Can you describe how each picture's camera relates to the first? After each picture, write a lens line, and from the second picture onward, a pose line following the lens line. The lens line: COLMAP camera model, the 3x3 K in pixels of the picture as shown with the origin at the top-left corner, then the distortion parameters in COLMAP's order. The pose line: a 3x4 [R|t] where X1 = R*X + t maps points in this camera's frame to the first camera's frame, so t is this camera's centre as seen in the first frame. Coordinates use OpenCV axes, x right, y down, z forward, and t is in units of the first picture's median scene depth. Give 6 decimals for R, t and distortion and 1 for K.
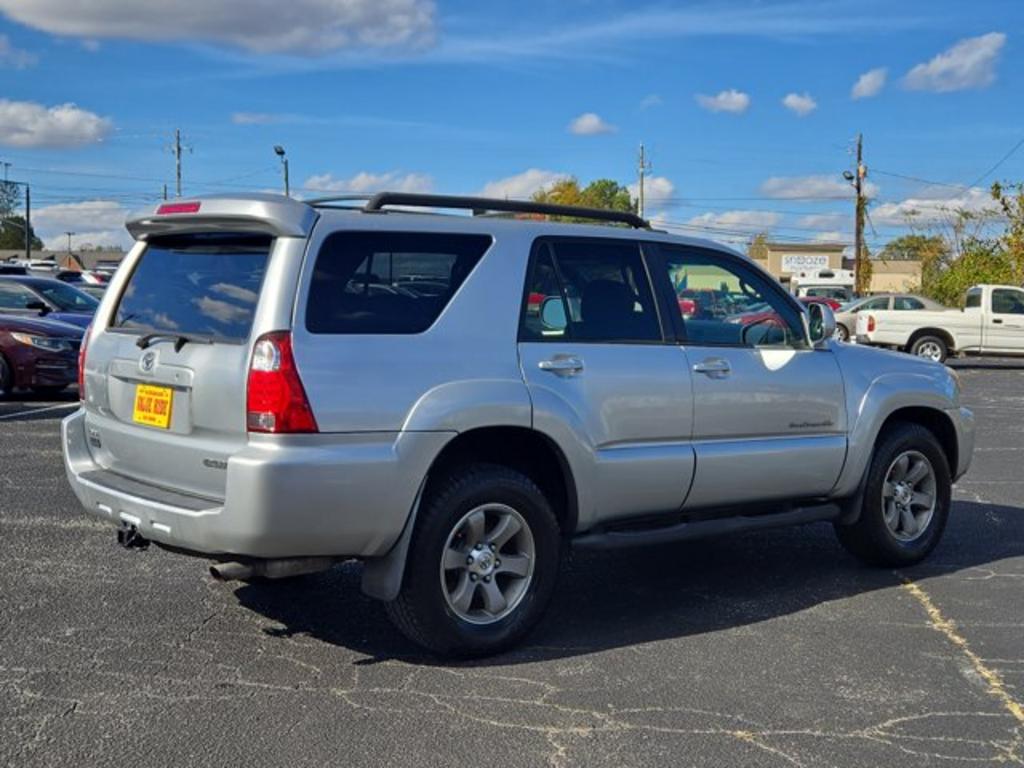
lens RADIAL K [[1368.2, 0, 511.5], [0, 1368.2, 386.4], [0, 0, 1]] dist [0.057883, 0.000000]
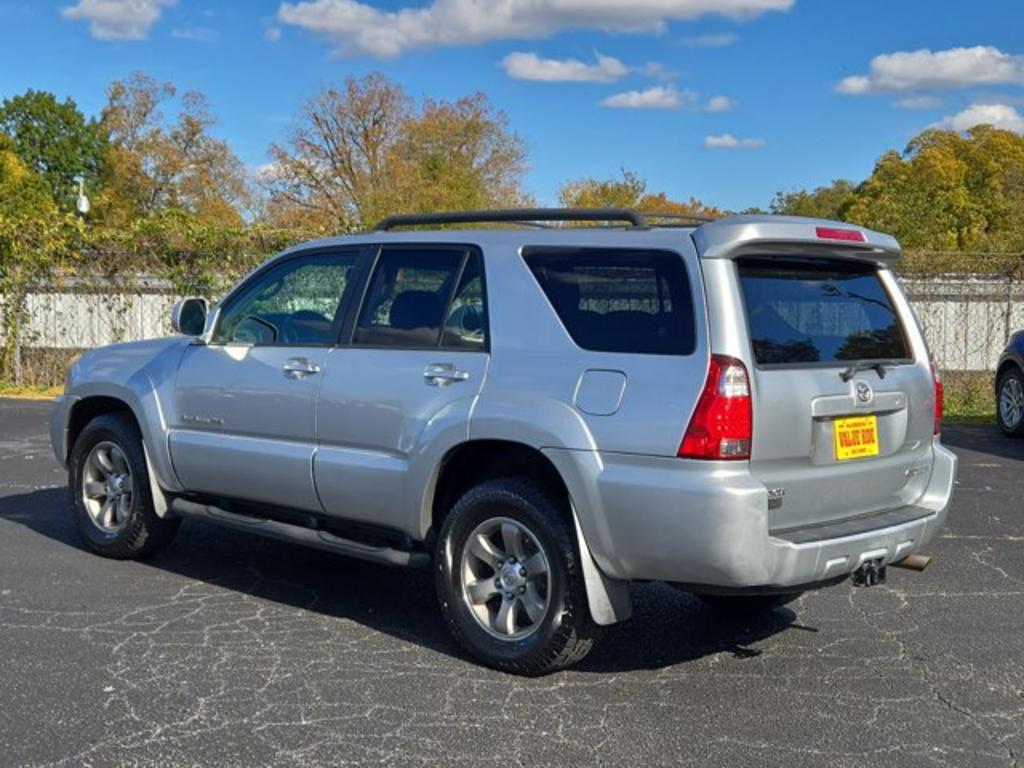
lens RADIAL K [[1368.2, 0, 515.7], [0, 1368.2, 383.8], [0, 0, 1]] dist [0.057883, 0.000000]
pose [[-0.168753, -0.088020, 0.981720, -1.100788], [0.035690, 0.994806, 0.095328, -0.117737], [-0.985012, 0.051124, -0.164735, 1.309385]]
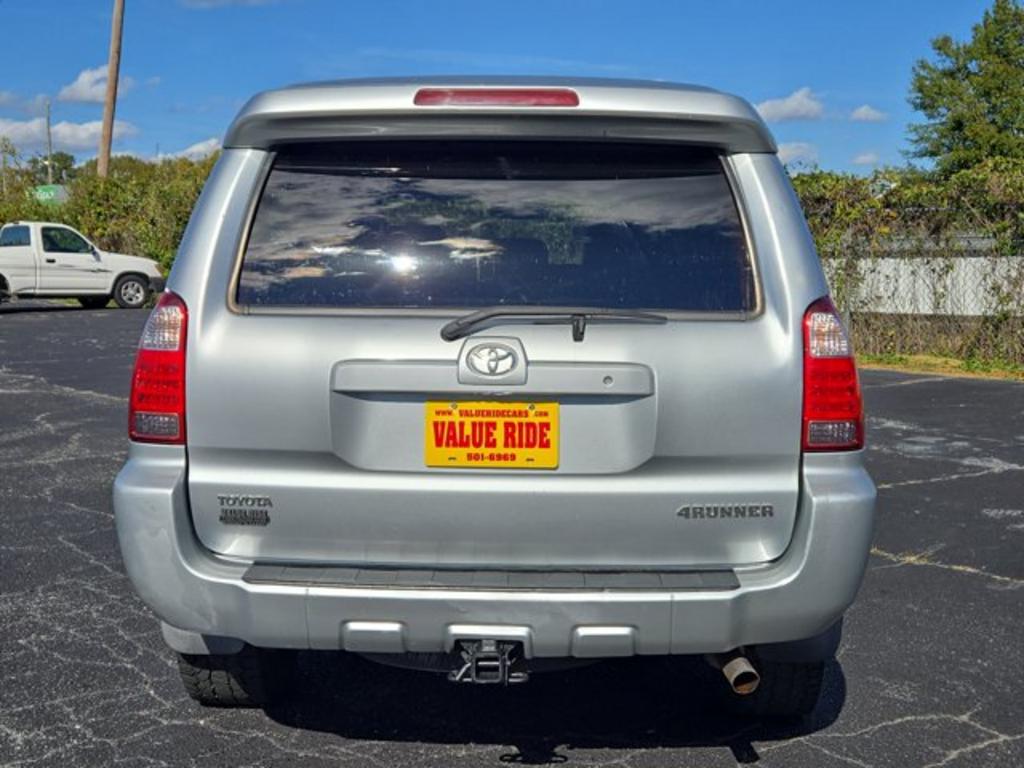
lens RADIAL K [[1368.2, 0, 508.7], [0, 1368.2, 385.4], [0, 0, 1]] dist [0.057883, 0.000000]
pose [[0.642146, -0.090609, 0.761208, -0.656621], [0.056118, 0.995882, 0.071203, -0.045243], [-0.764525, -0.003005, 0.644587, 0.578308]]
